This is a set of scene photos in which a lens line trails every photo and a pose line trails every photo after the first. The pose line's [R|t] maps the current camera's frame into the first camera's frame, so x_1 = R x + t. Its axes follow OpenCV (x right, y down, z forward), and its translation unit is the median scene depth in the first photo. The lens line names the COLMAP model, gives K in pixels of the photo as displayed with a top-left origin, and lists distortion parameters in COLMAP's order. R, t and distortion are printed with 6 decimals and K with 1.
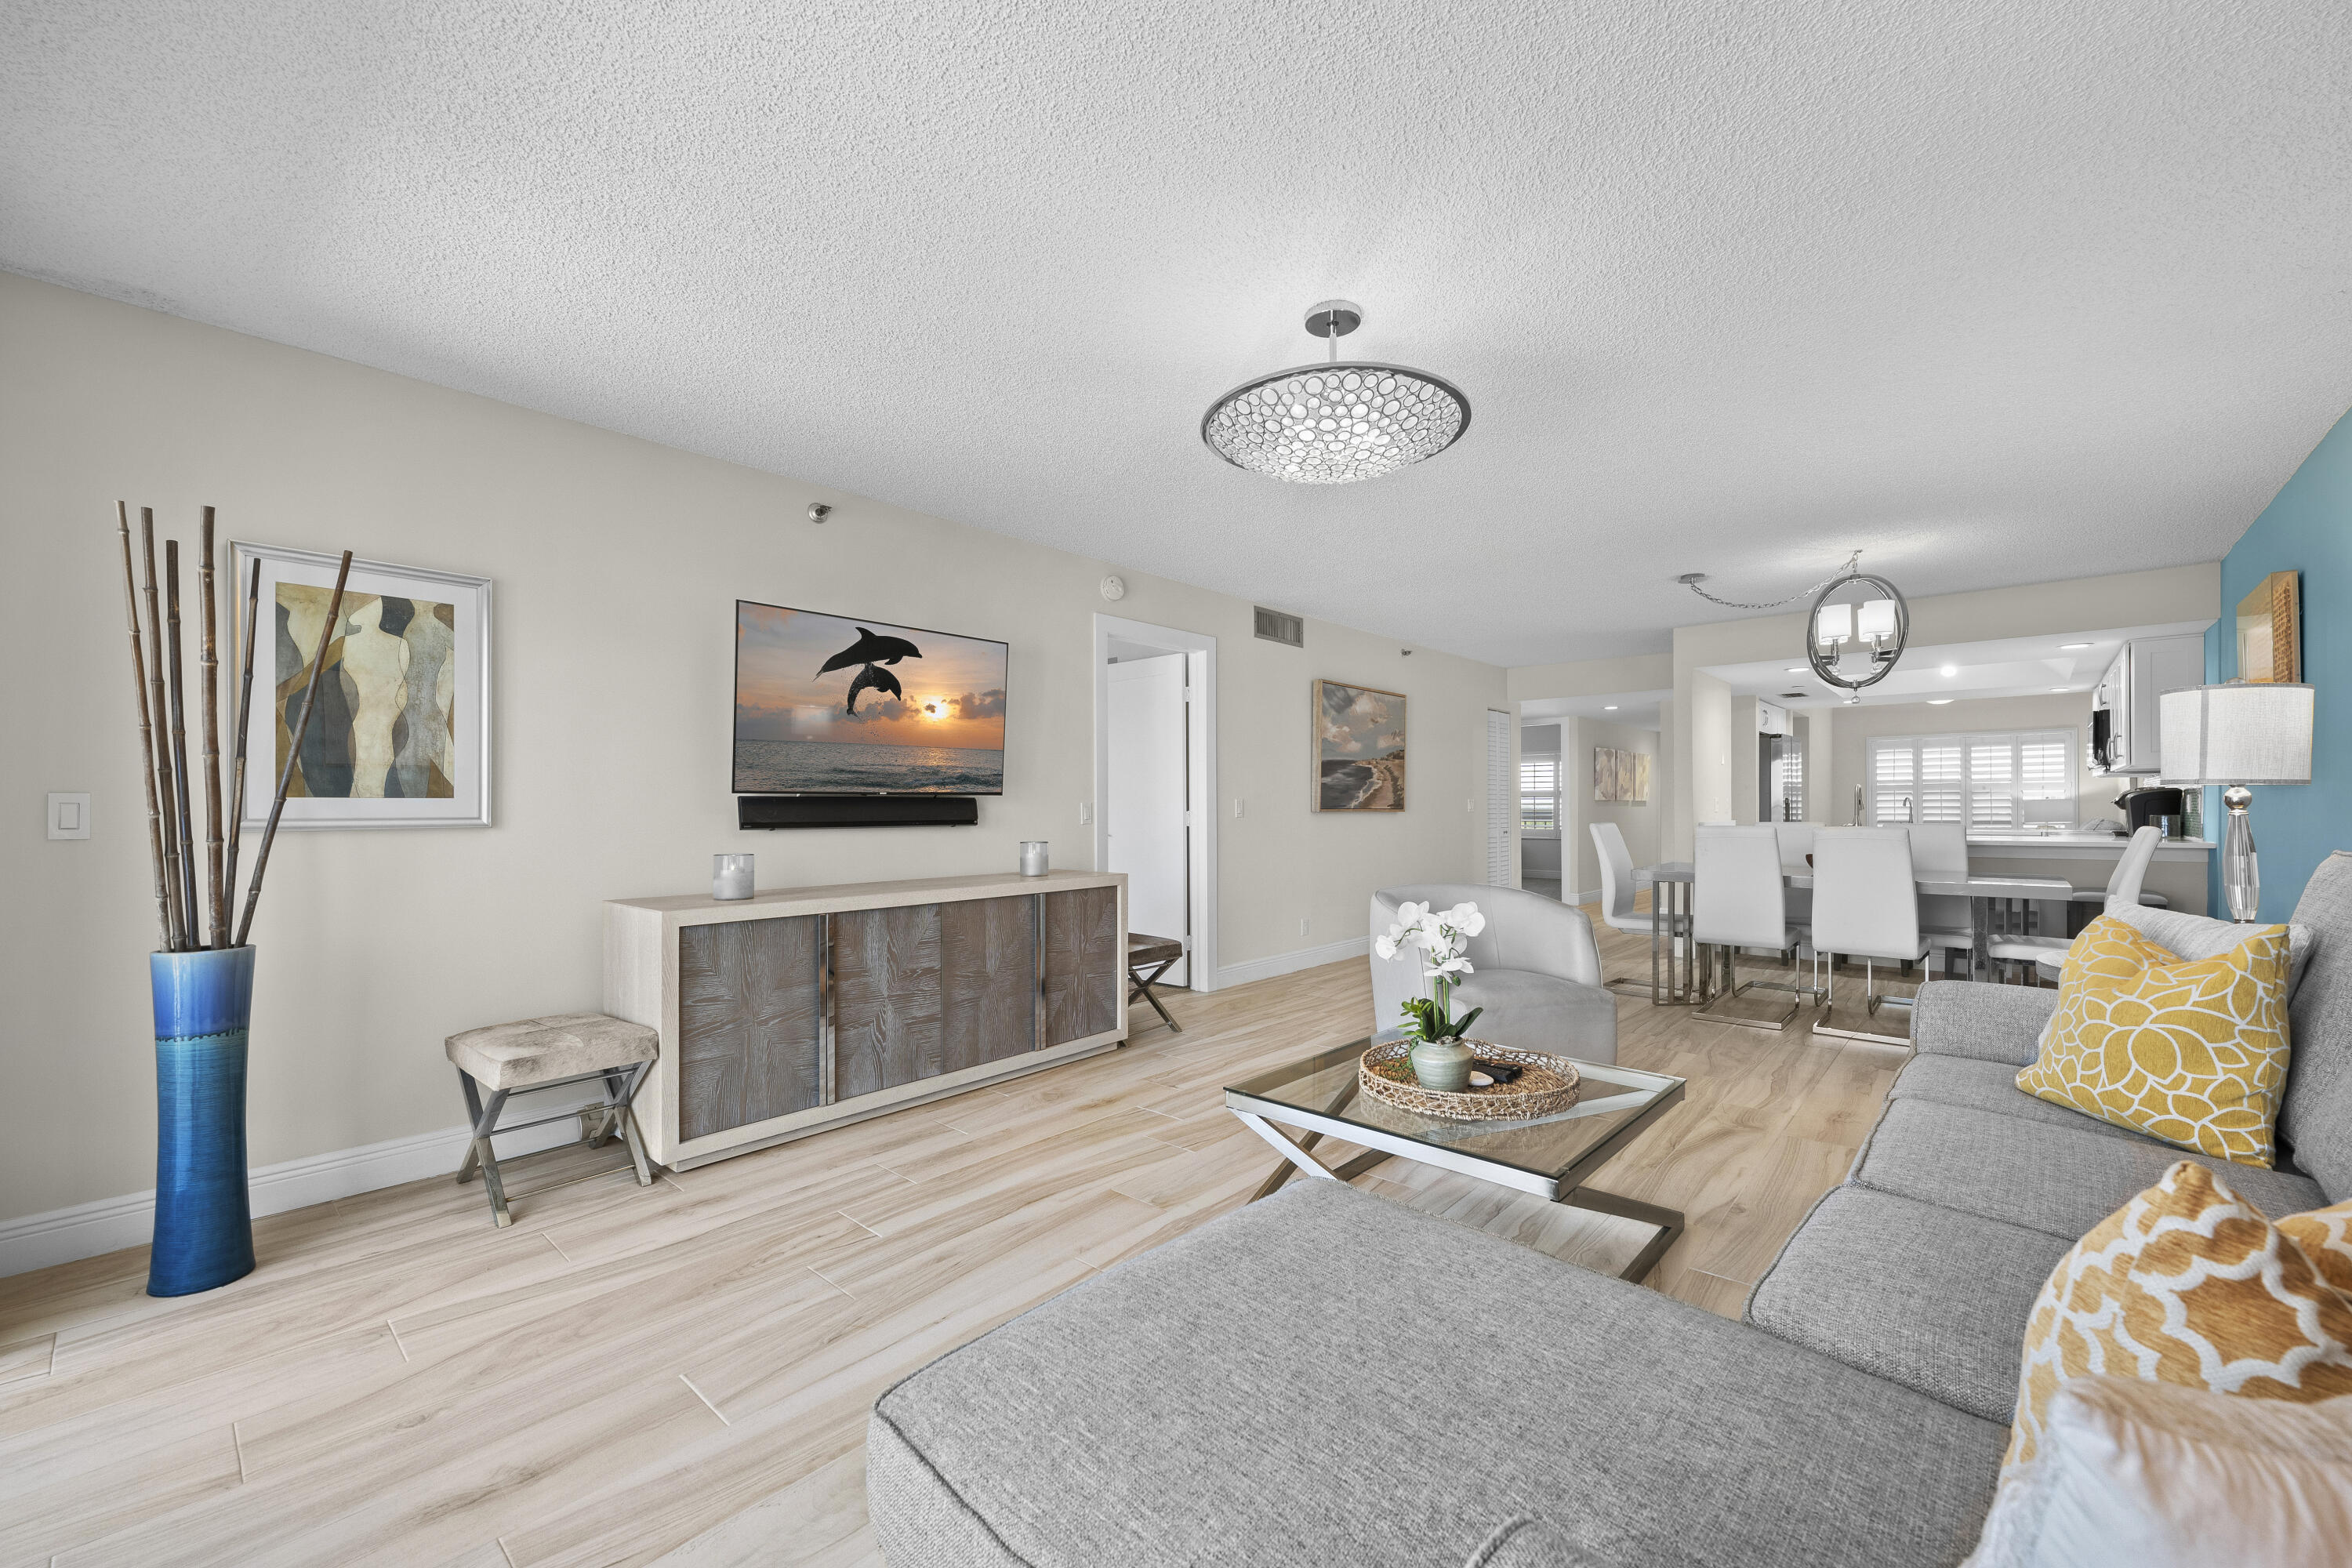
lens RADIAL K [[934.0, 0, 1176.8], [0, 934.0, 798.8], [0, 0, 1]] dist [-0.001473, -0.000412]
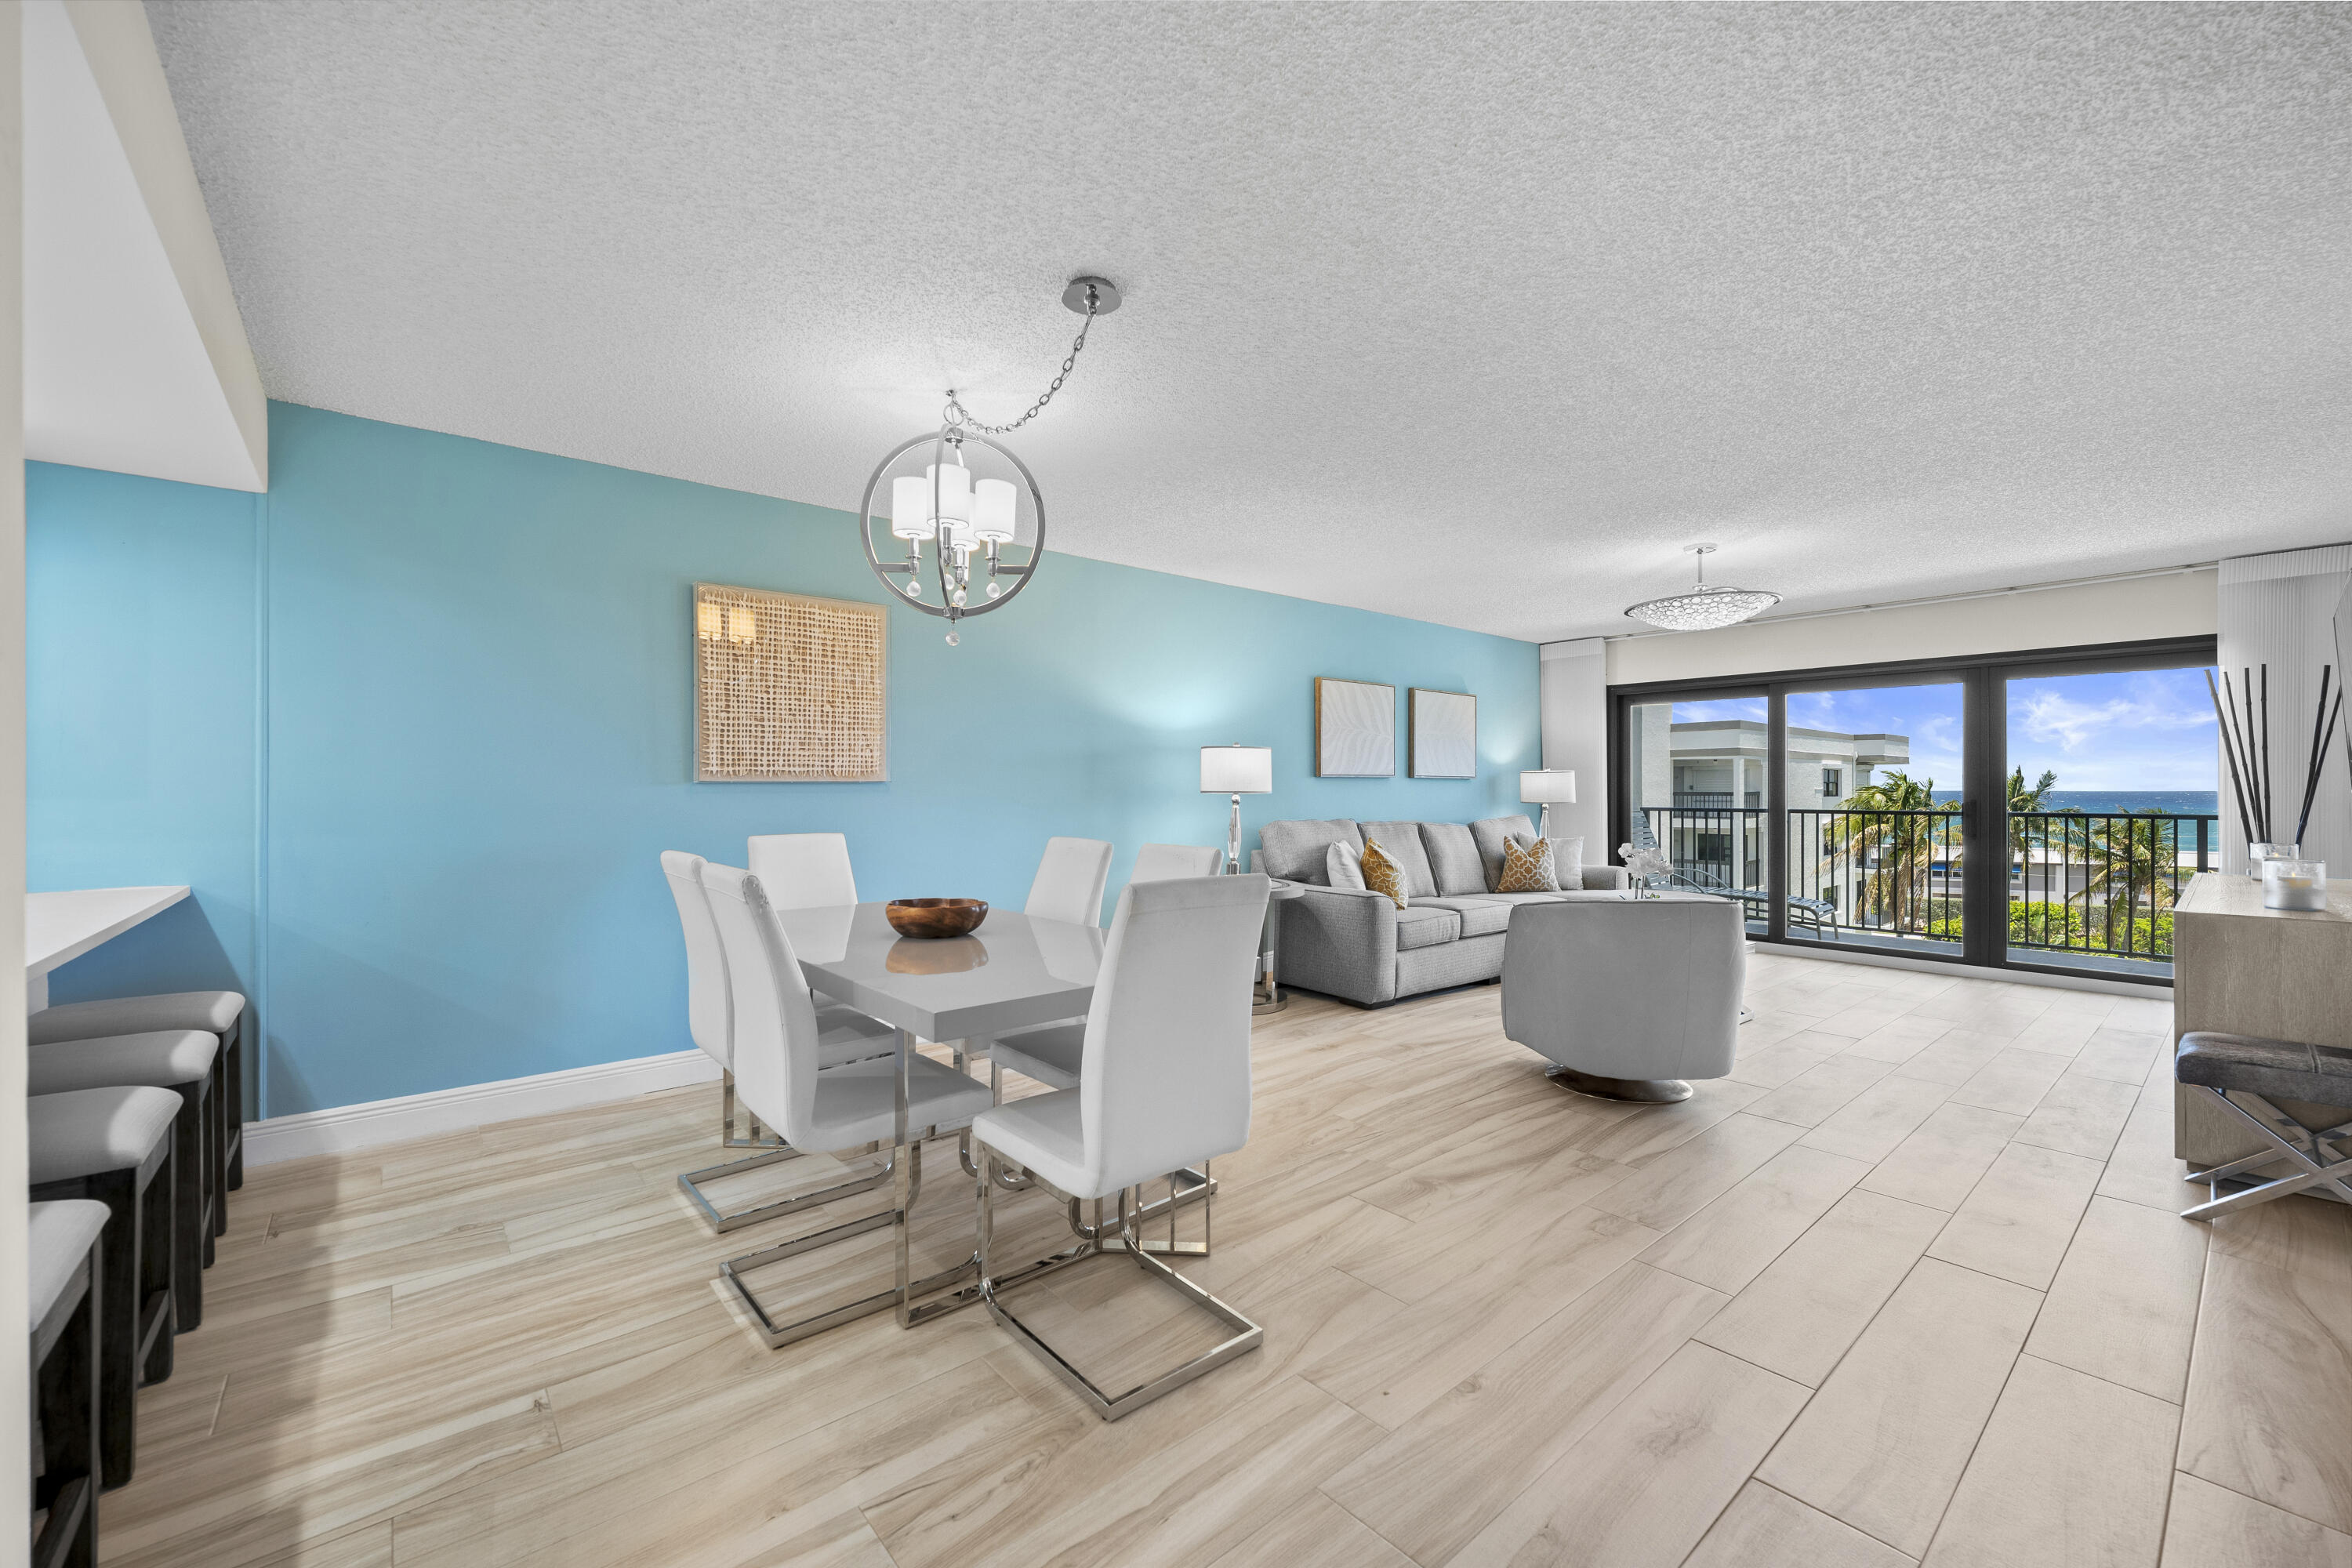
lens RADIAL K [[934.0, 0, 1176.8], [0, 934.0, 798.8], [0, 0, 1]] dist [-0.001473, -0.000412]
pose [[-0.990544, 0.003416, 0.137154, 0.546414], [0.003327, 0.999994, -0.000877, -0.001399], [-0.137156, -0.000412, -0.990549, 1.715841]]
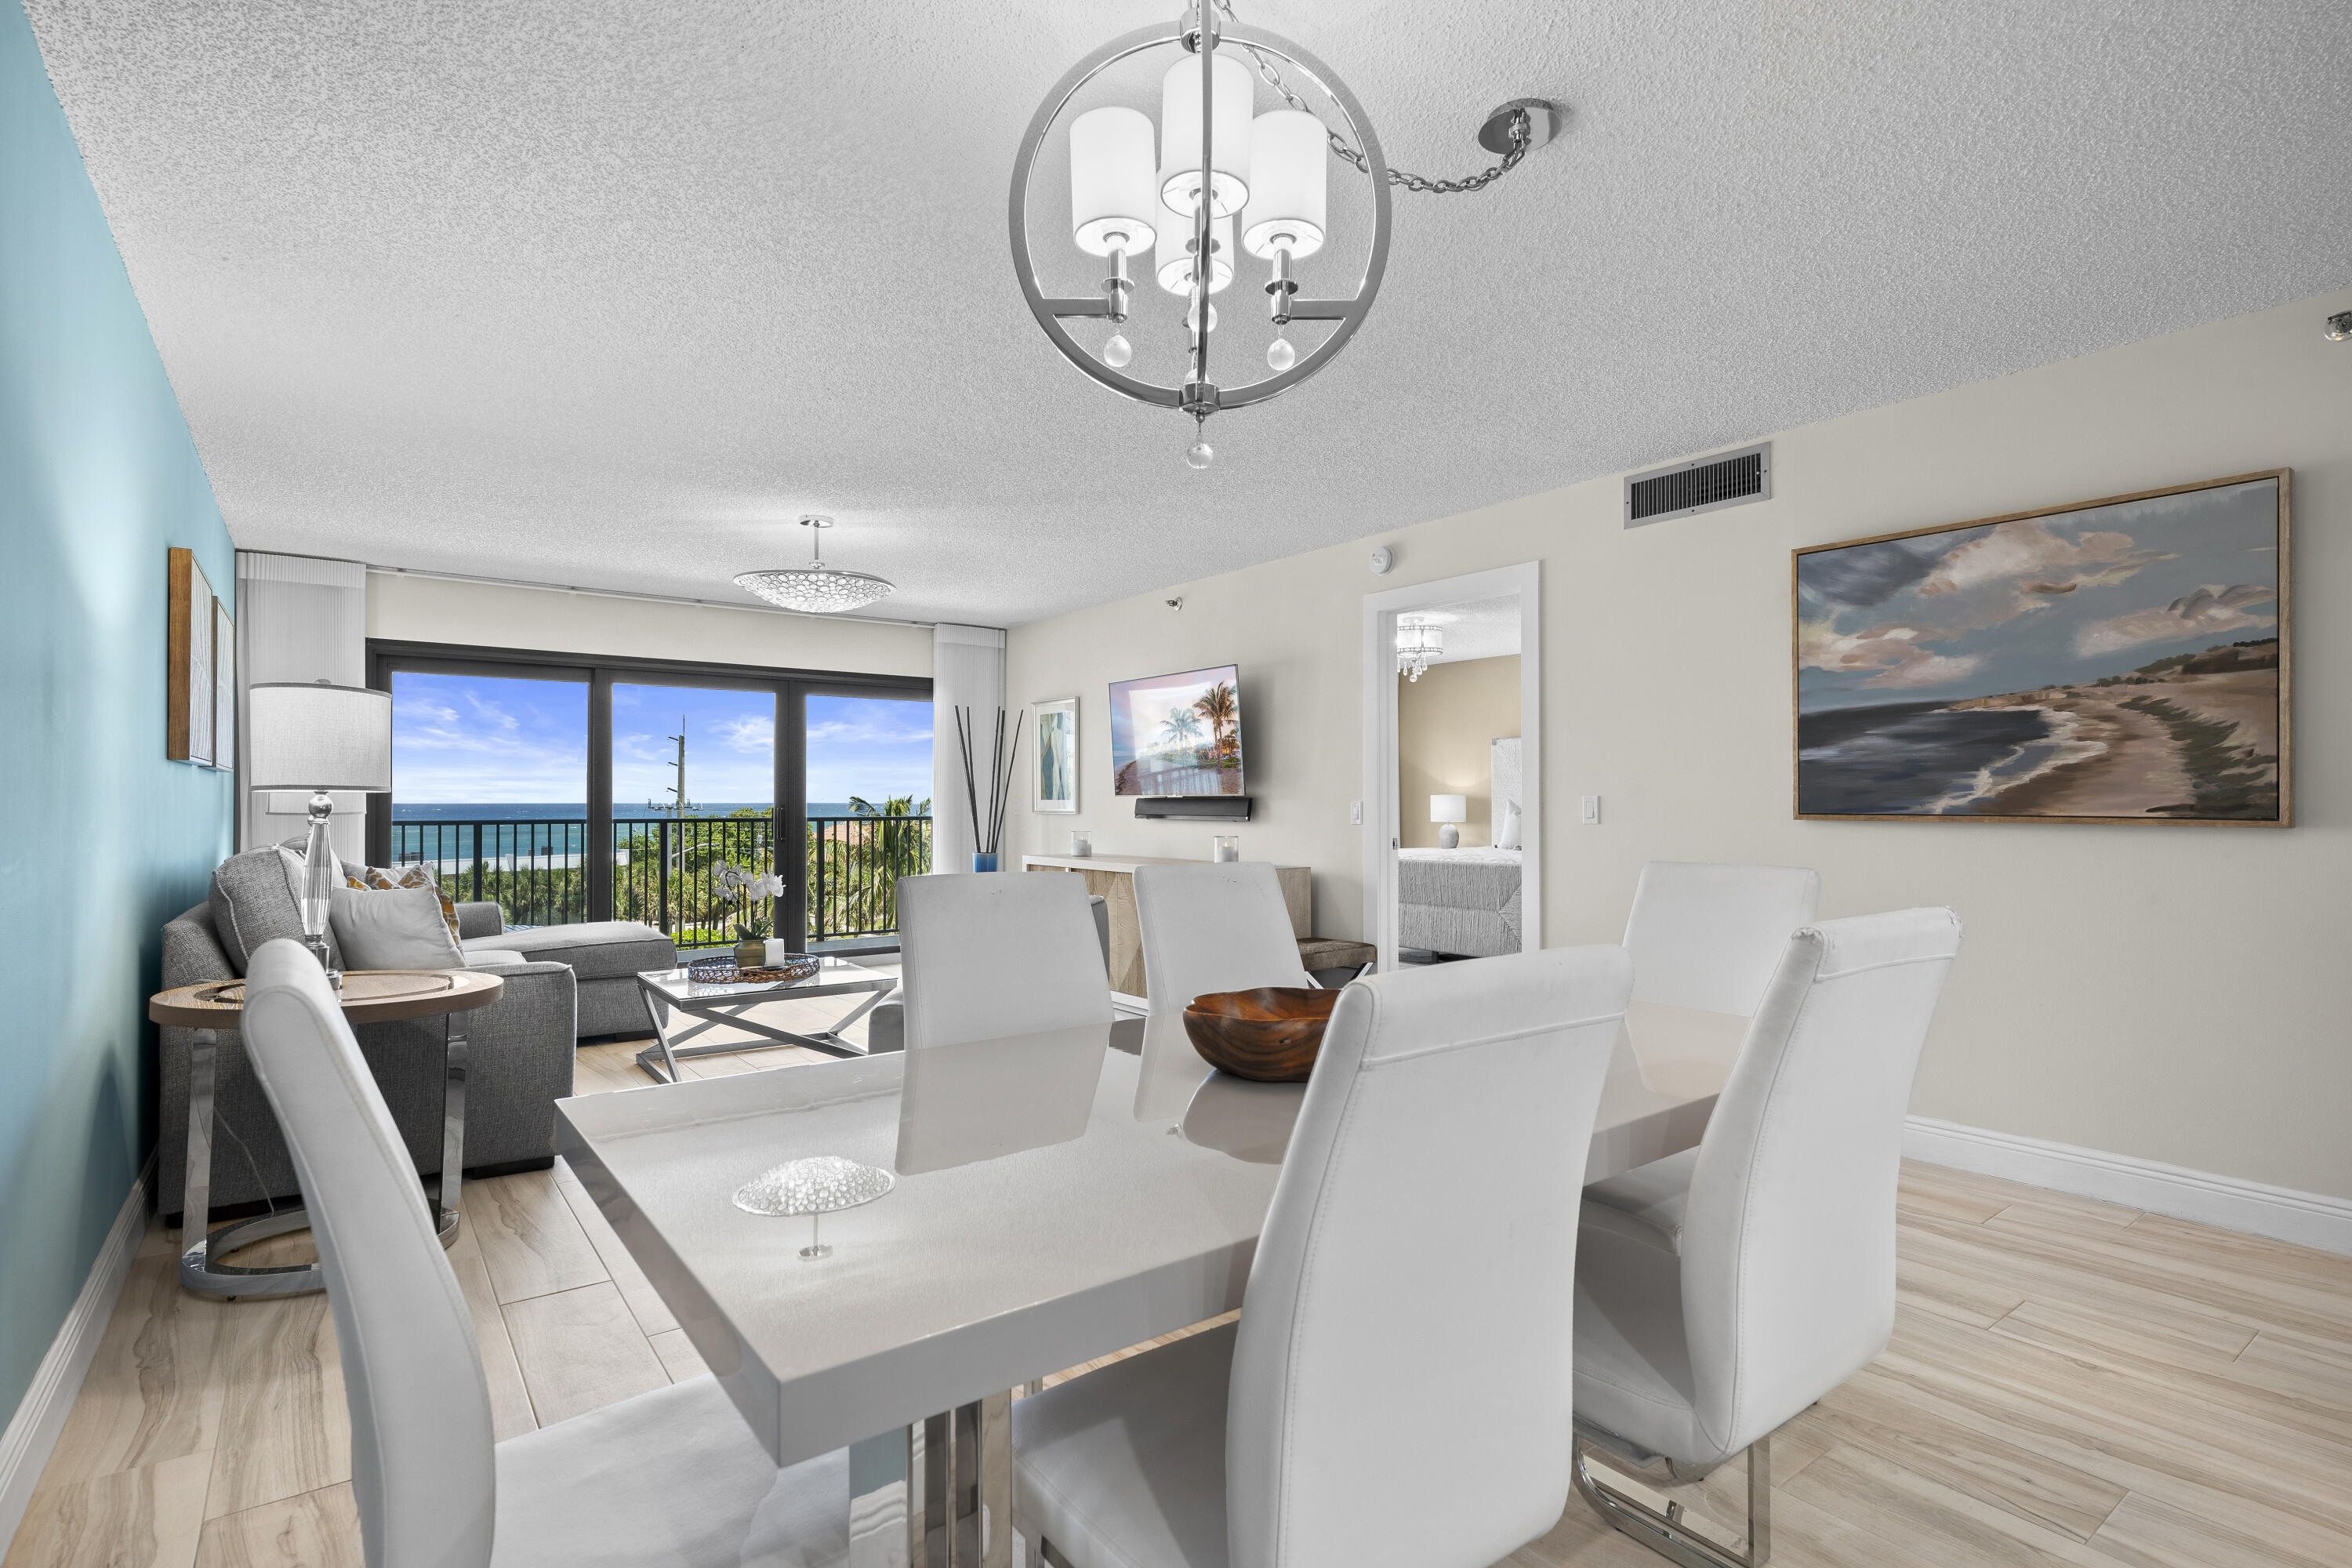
lens RADIAL K [[1137.2, 0, 1166.2], [0, 1137.2, 797.3], [0, 0, 1]] dist [-0.004683, -0.000449]
pose [[-0.203229, -0.000844, -0.979131, 1.168130], [0.008982, 0.999956, -0.002727, 0.001382], [0.979090, -0.009349, -0.203213, 1.151760]]
